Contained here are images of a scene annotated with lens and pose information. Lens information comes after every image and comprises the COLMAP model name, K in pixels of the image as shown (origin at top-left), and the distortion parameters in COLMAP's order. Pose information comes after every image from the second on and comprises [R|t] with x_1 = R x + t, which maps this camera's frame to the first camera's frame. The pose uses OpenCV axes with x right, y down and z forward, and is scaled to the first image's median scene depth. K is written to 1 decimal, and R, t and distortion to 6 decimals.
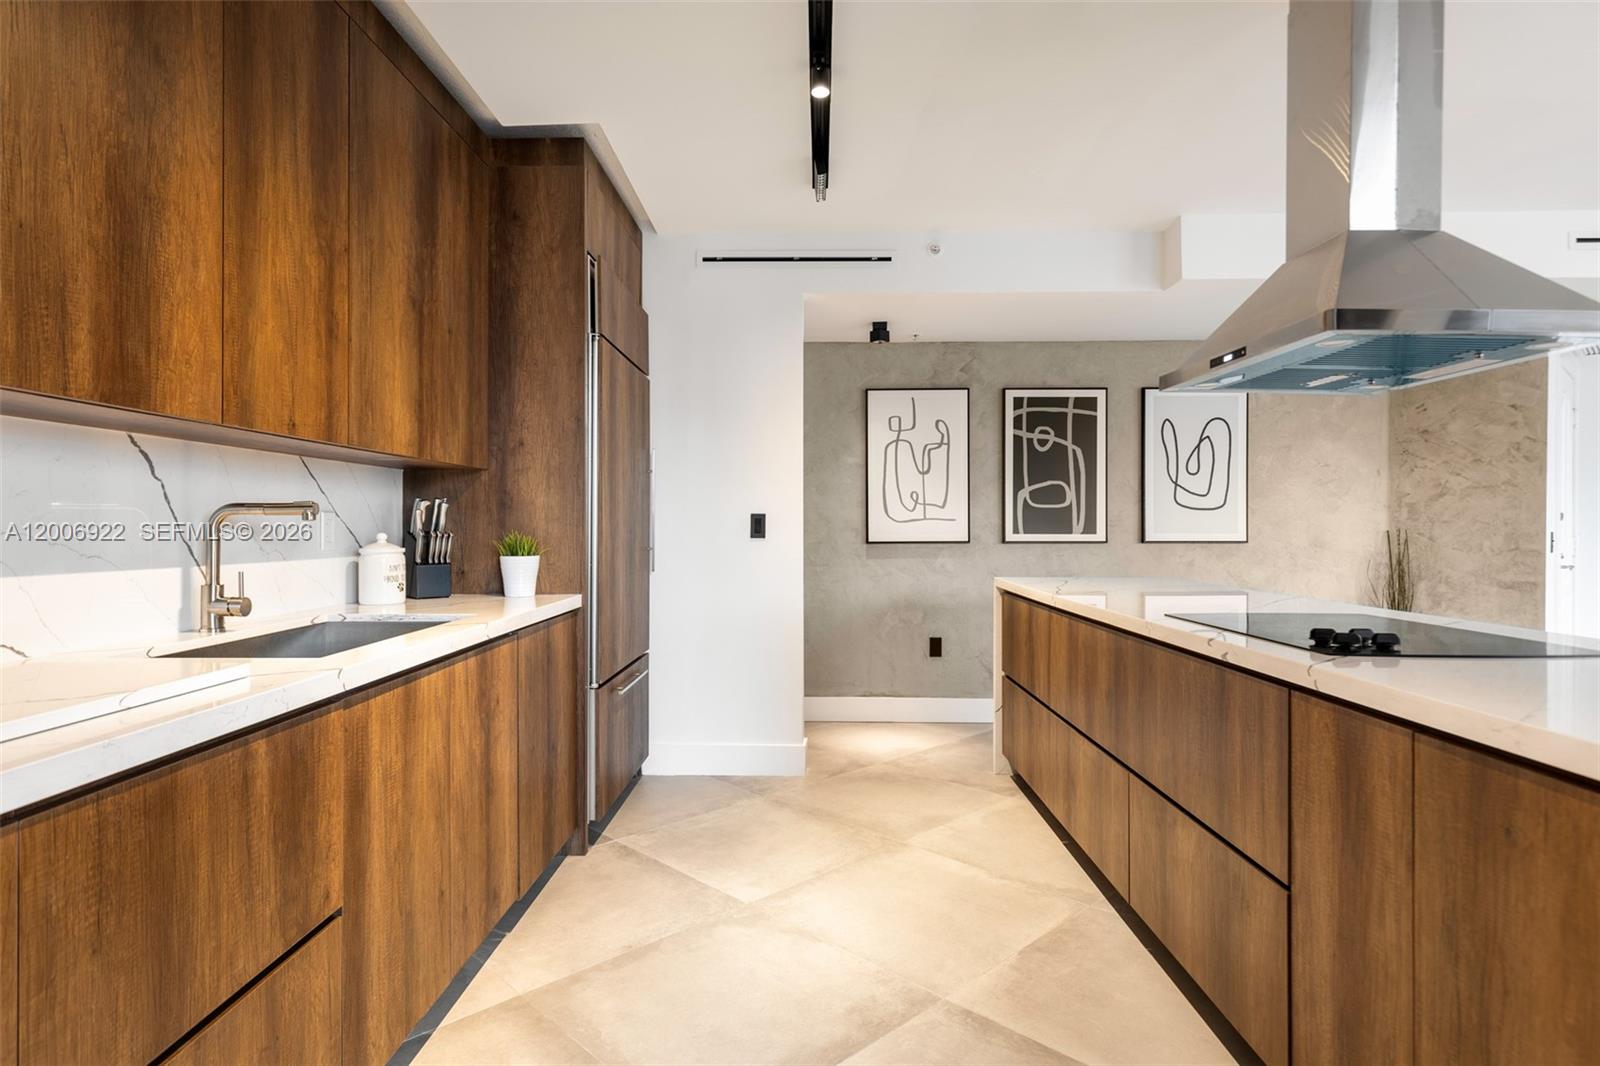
lens RADIAL K [[875.6, 0, 794.4], [0, 875.6, 525.9], [0, 0, 1]] dist [-0.002139, -0.001209]
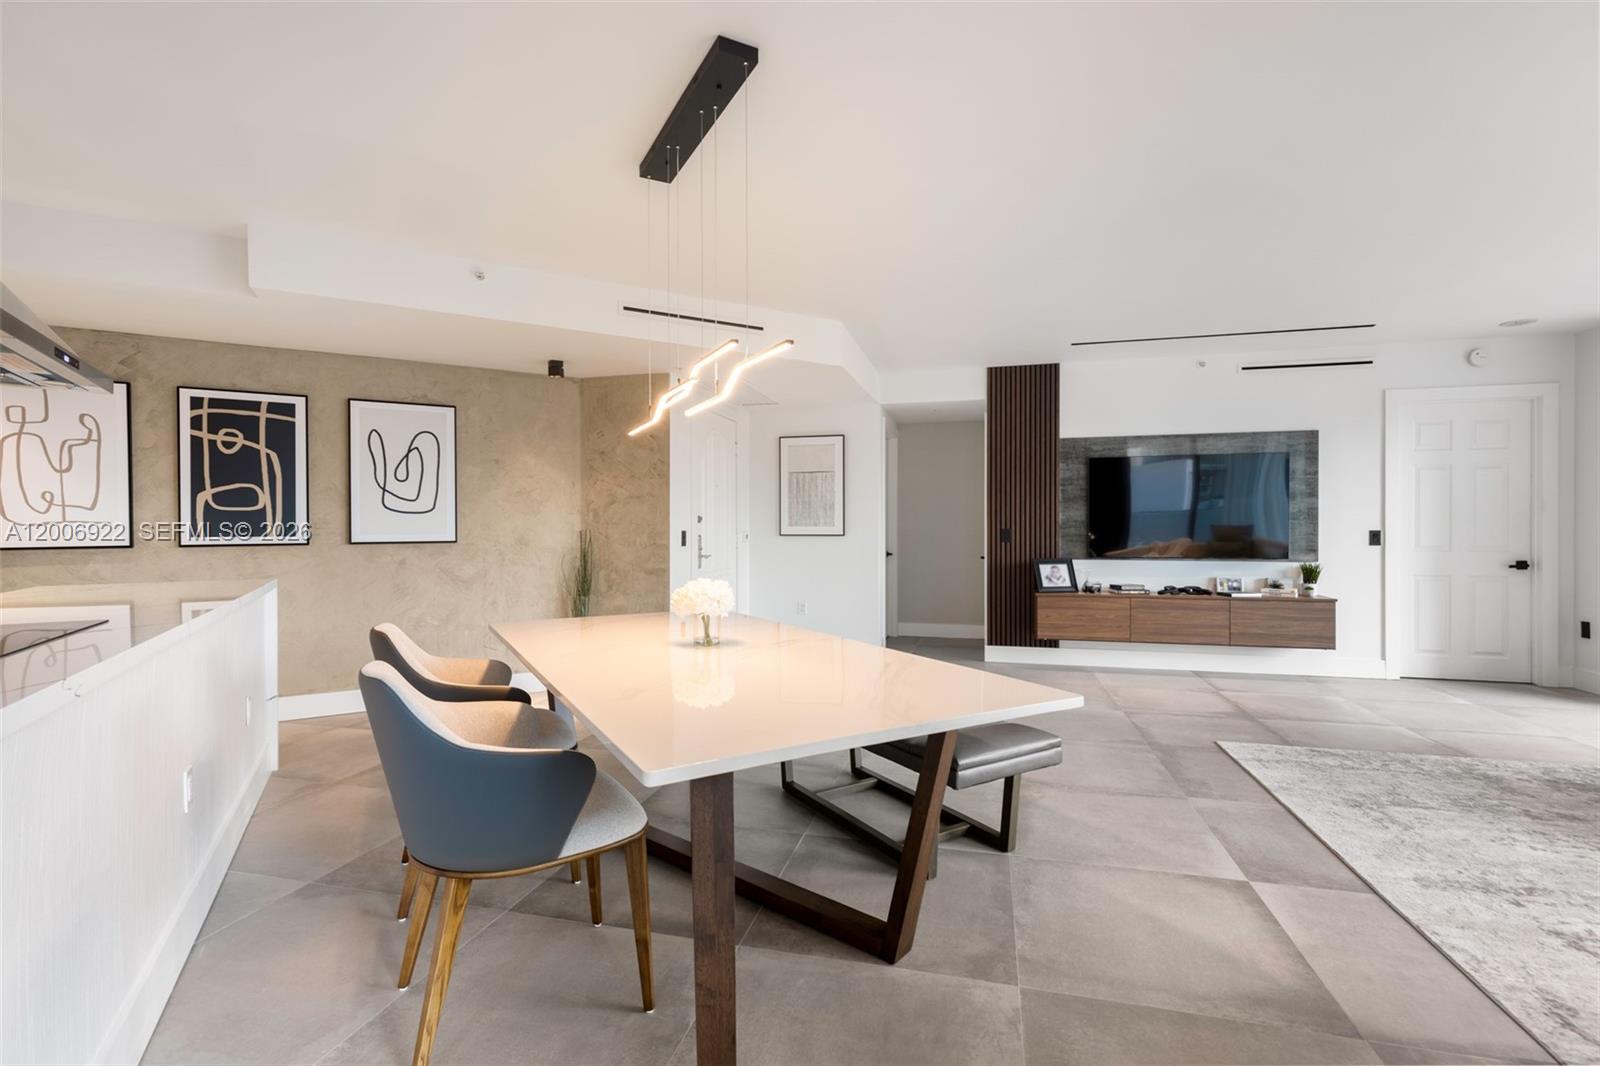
lens RADIAL K [[722.7, 0, 805.0], [0, 722.7, 529.1], [0, 0, 1]] dist [0.008601, -0.002762]
pose [[0.848414, -0.006982, 0.529287, 0.402010], [0.004598, 0.999972, 0.005820, -0.001219], [-0.529314, -0.002505, 0.848423, -0.046644]]
